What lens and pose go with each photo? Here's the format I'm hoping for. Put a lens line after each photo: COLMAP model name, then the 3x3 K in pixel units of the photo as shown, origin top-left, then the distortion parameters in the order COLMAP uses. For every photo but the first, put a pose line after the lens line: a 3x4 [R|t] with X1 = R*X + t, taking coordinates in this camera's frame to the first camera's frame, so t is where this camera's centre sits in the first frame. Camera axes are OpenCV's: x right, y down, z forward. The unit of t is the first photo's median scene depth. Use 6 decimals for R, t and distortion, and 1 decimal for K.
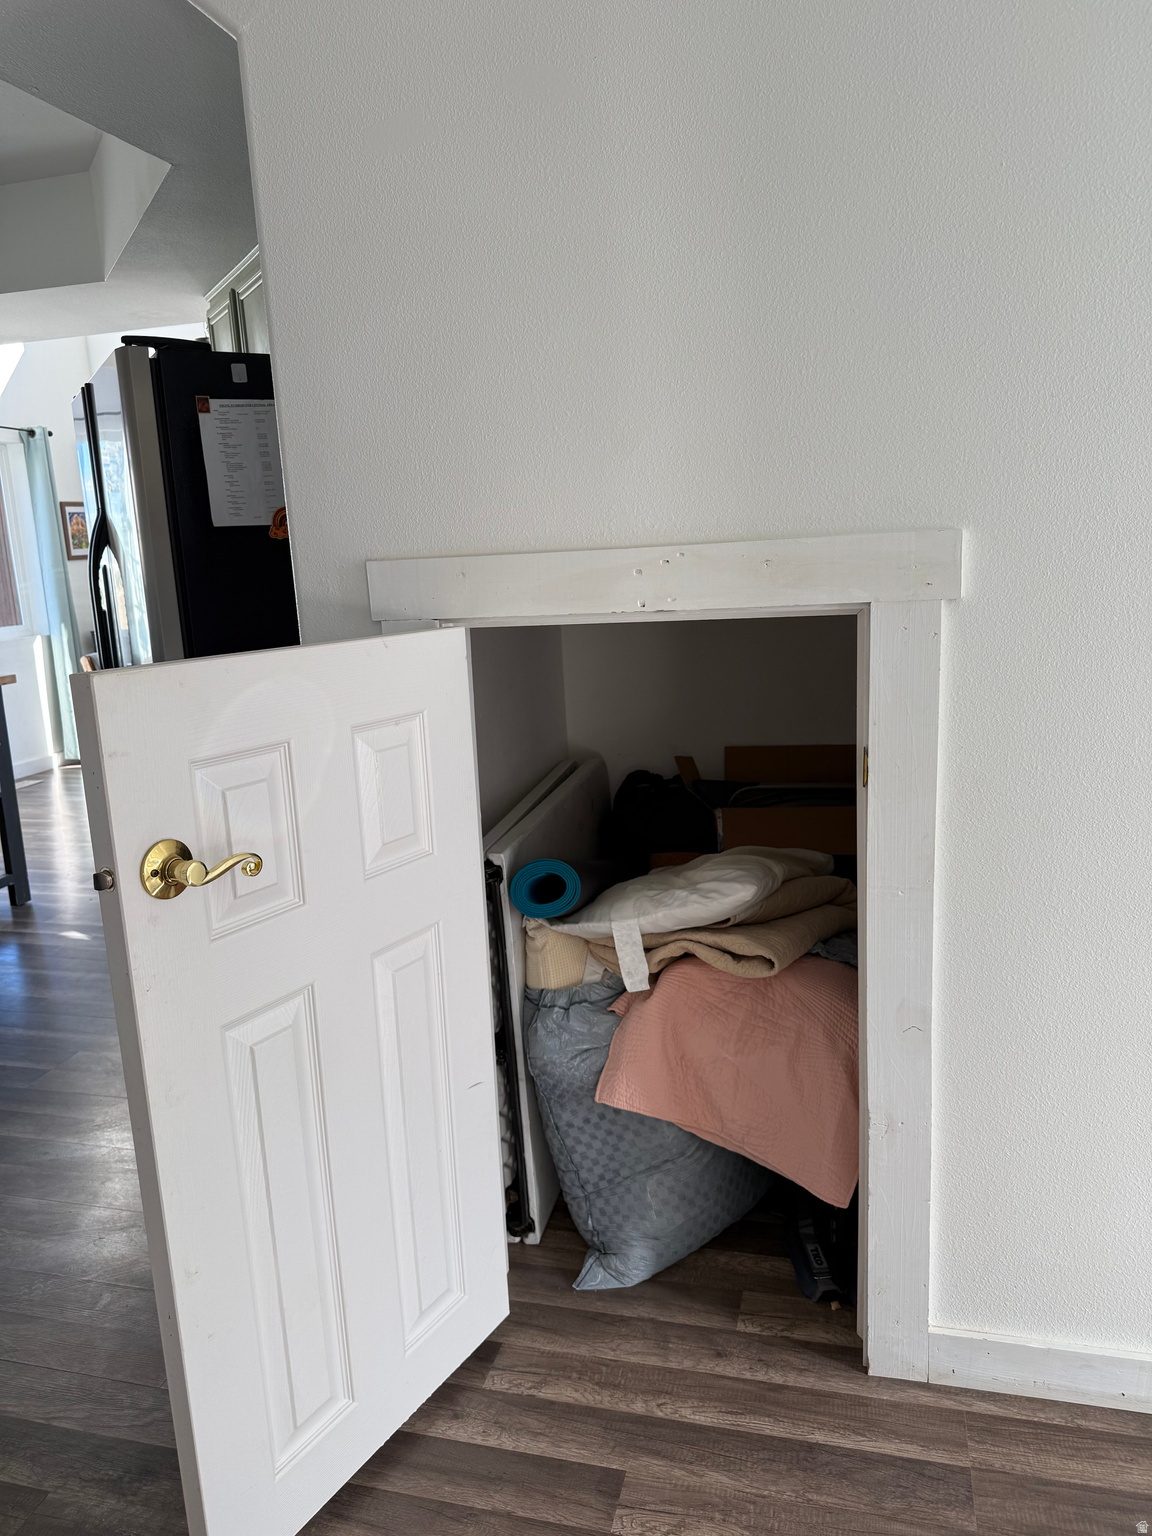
lens RADIAL K [[1088.9, 0, 575.1], [0, 1088.9, 770.5], [0, 0, 1]] dist [0.020124, -0.027274]
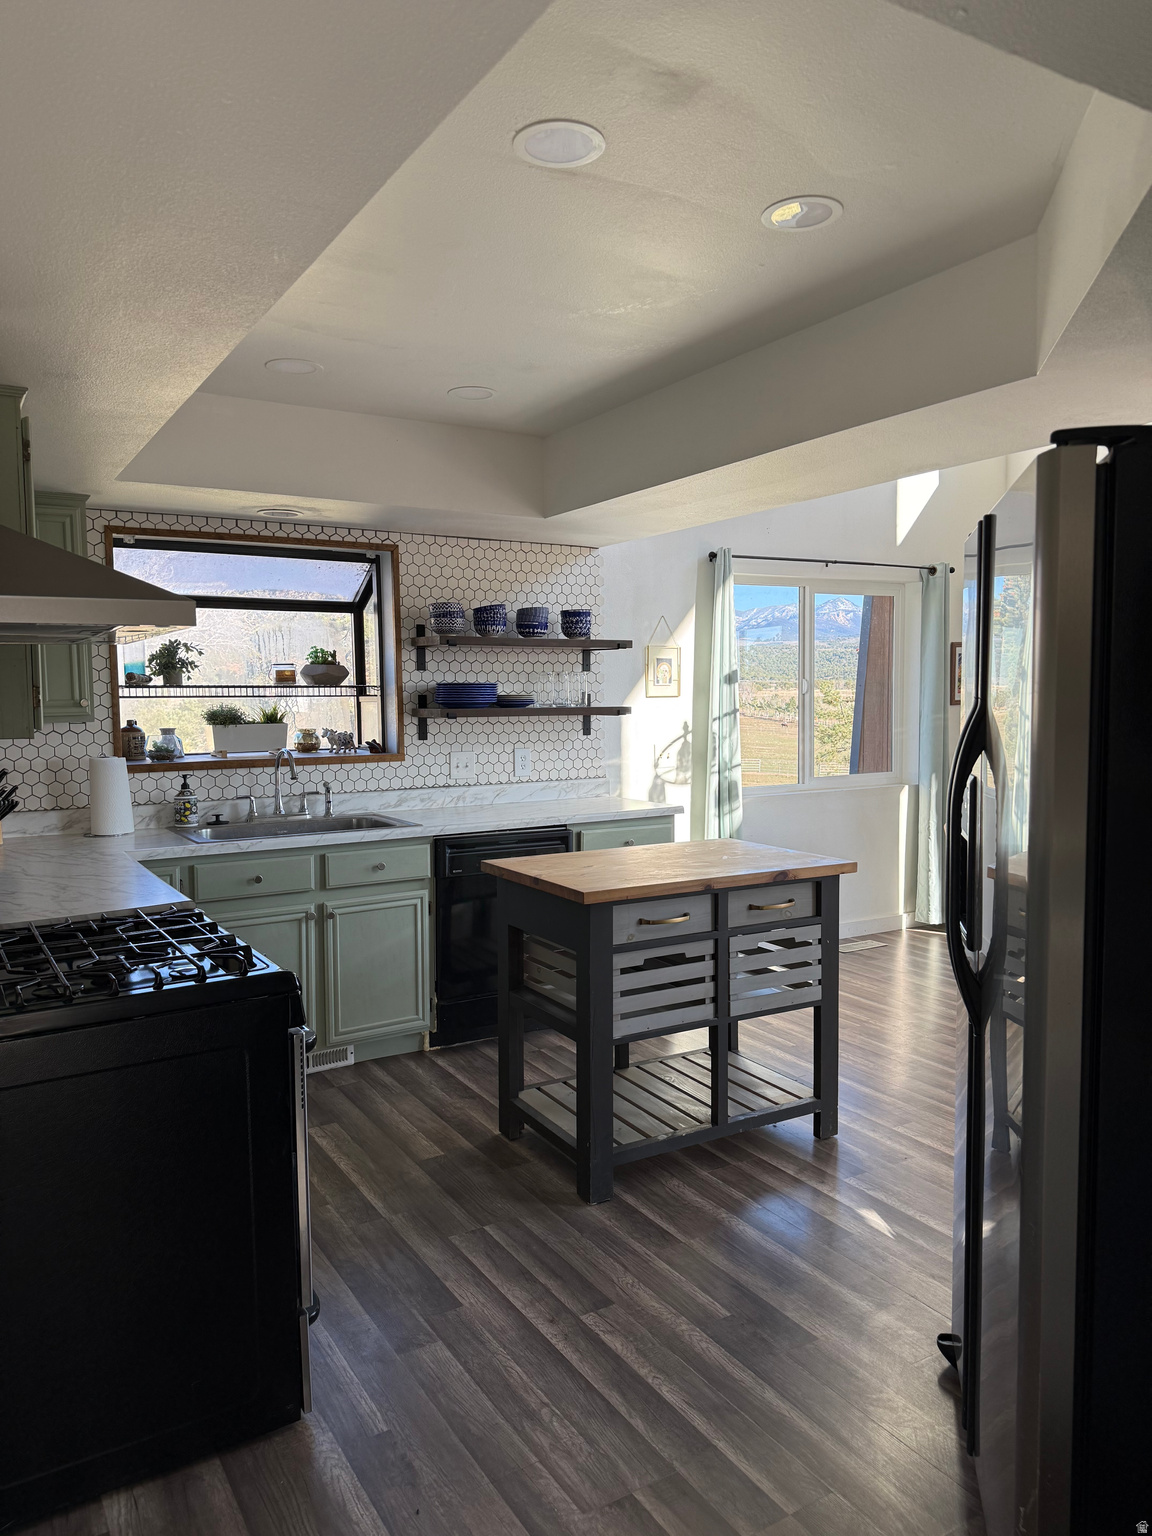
lens RADIAL K [[1078.0, 0, 579.9], [0, 1078.0, 769.3], [0, 0, 1]] dist [0.150464, -0.251698]
pose [[0.722471, 0.087389, -0.685856, -0.174149], [-0.161497, 0.985869, -0.044503, -0.150119], [0.672275, 0.142916, 0.726375, 0.419802]]
